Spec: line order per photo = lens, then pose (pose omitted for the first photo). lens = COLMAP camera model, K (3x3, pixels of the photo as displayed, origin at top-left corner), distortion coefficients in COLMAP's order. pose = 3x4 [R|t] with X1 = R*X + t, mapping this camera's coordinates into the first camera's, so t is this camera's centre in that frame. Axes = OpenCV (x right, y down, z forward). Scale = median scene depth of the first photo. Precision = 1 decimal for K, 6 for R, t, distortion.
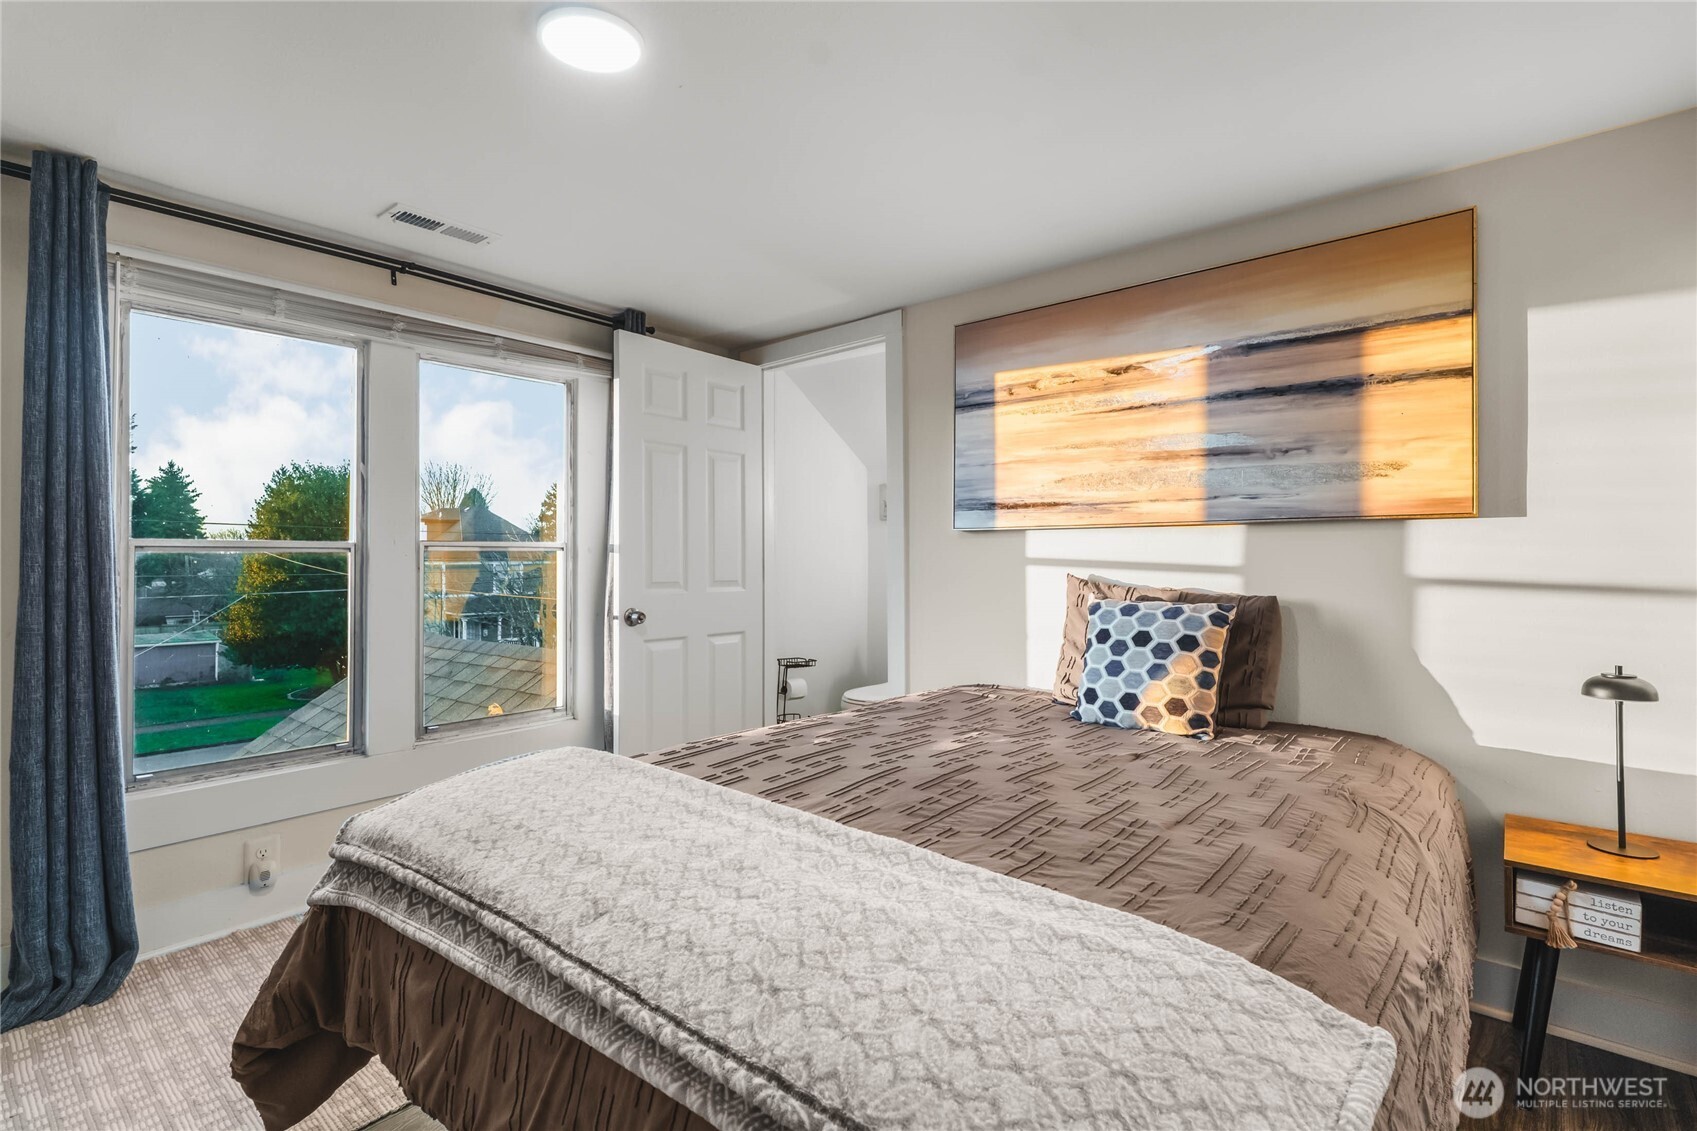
lens RADIAL K [[788.6, 0, 860.5], [0, 788.6, 538.9], [0, 0, 1]] dist [0.000239, 0.000568]
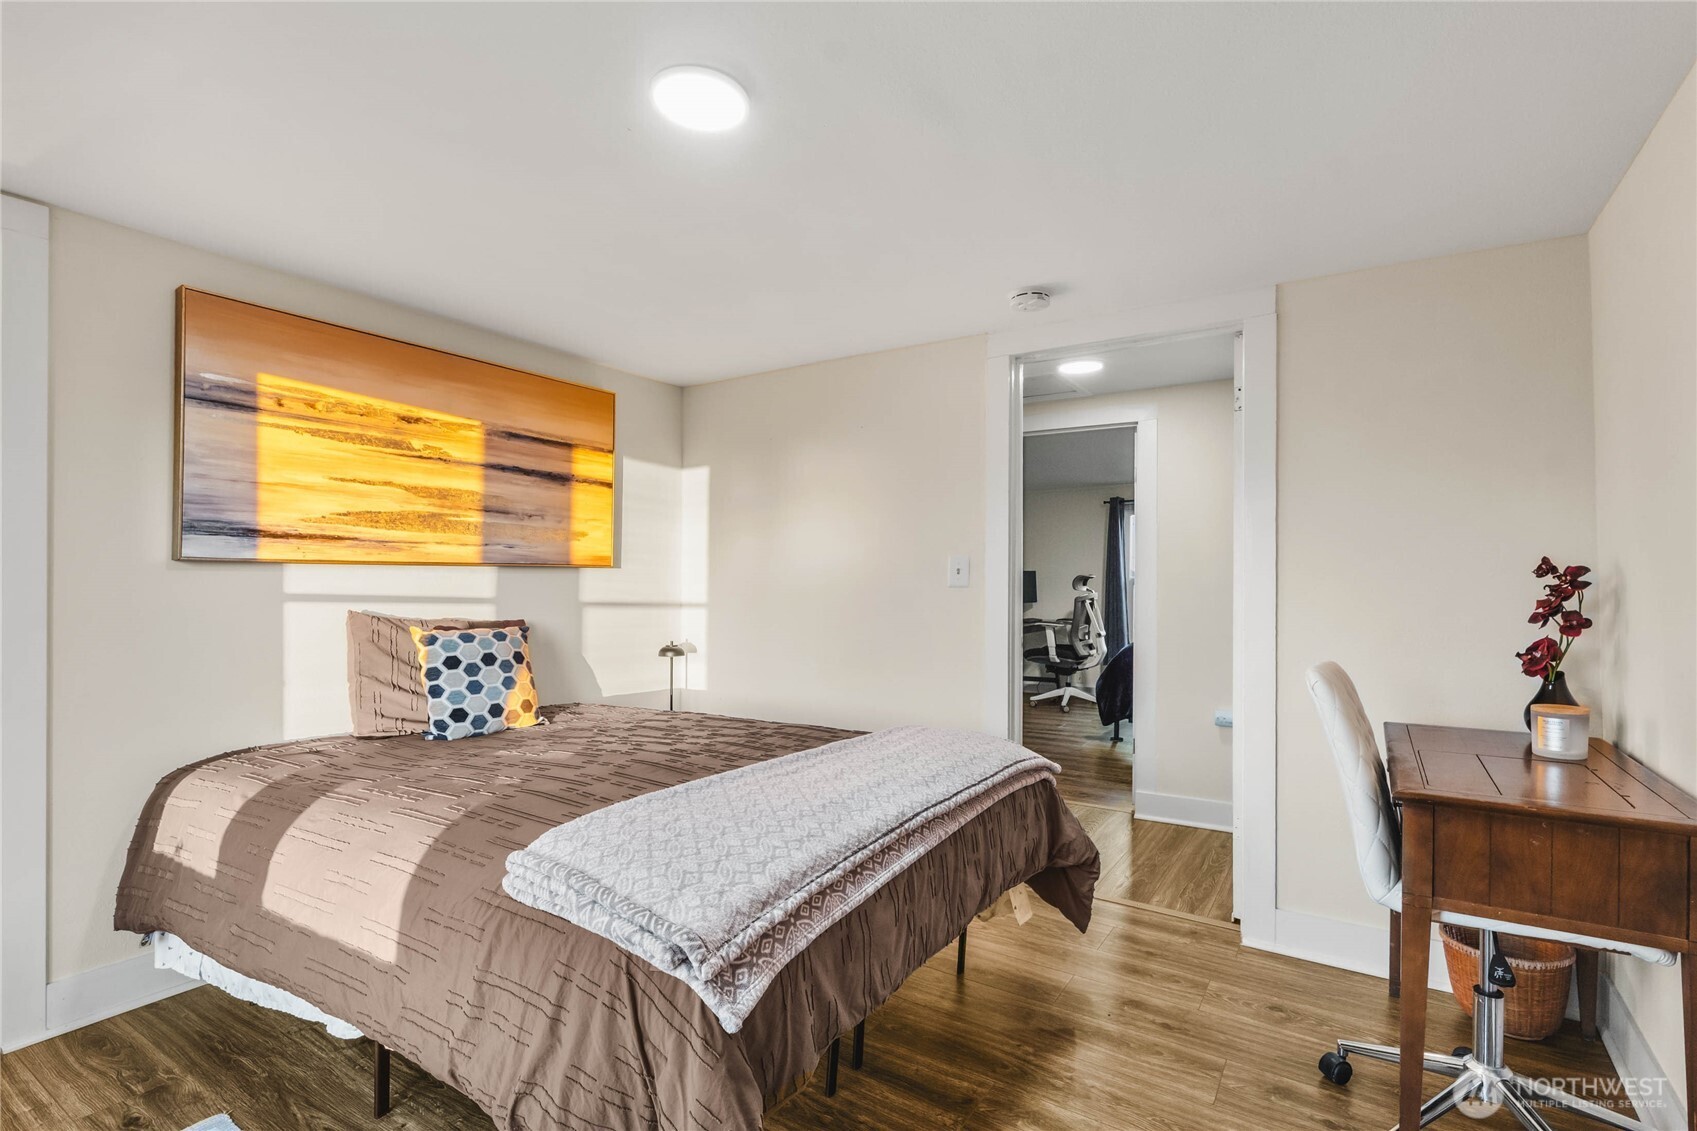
lens RADIAL K [[788.6, 0, 846.2], [0, 788.6, 579.2], [0, 0, 1]] dist [0.000239, 0.000568]
pose [[-0.122248, 0.005639, 0.992484, -0.881068], [-0.019287, 0.999782, -0.008056, 0.002305], [-0.992312, -0.020127, -0.122113, 0.578976]]
